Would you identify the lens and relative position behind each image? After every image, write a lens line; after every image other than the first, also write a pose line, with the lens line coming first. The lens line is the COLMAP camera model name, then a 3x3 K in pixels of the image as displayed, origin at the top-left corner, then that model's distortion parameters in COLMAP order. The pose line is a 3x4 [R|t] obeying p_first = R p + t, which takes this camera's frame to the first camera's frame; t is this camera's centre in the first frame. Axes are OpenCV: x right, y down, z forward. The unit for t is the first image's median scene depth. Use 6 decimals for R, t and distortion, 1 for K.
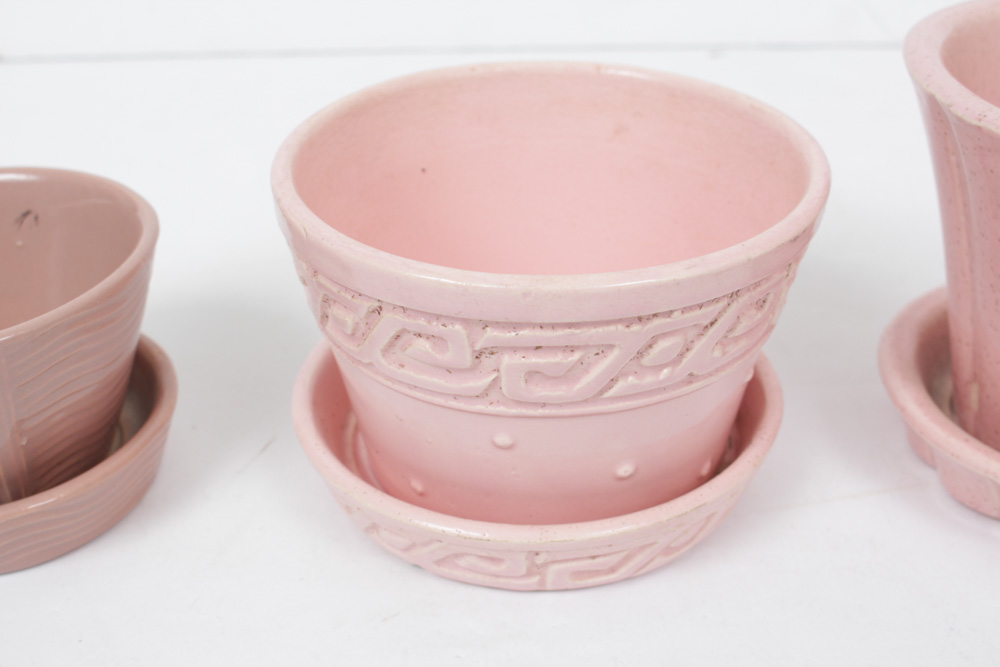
lens RADIAL K [[1313.0, 0, 500.0], [0, 1313.0, 333.5], [0, 0, 1]] dist [-0.099596, 0.032892]
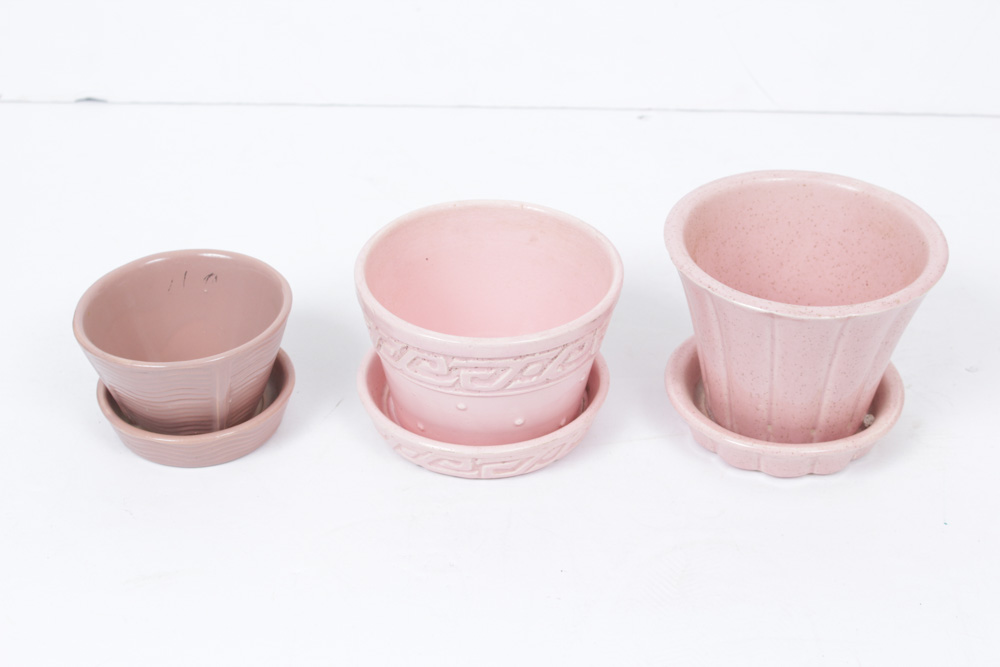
lens RADIAL K [[1893.2, 0, 500.0], [0, 1893.2, 333.5], [0, 0, 1]] dist [0.010384, -0.088340]
pose [[0.999584, 0.027211, -0.009510, 0.091548], [-0.026563, 0.997681, 0.062662, -0.233927], [0.011193, -0.062383, 0.997989, -2.091623]]
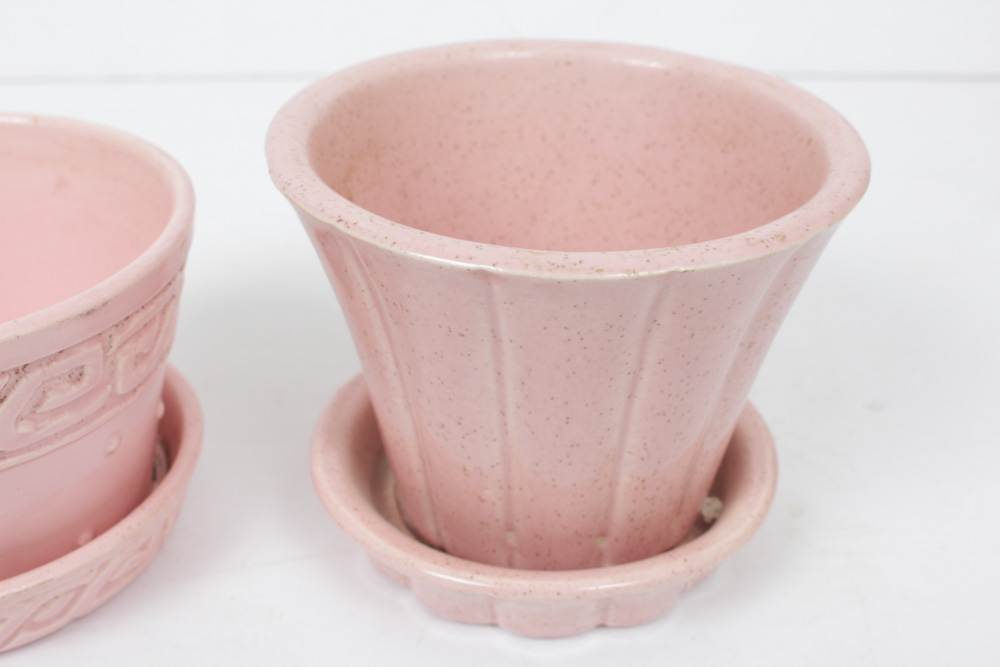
lens RADIAL K [[1313.0, 0, 500.0], [0, 1313.0, 333.5], [0, 0, 1]] dist [-0.099596, 0.032892]
pose [[0.998108, -0.004530, 0.061320, 0.444077], [0.004643, 0.999988, -0.001701, -0.050715], [-0.061311, 0.001983, 0.998117, 0.020442]]
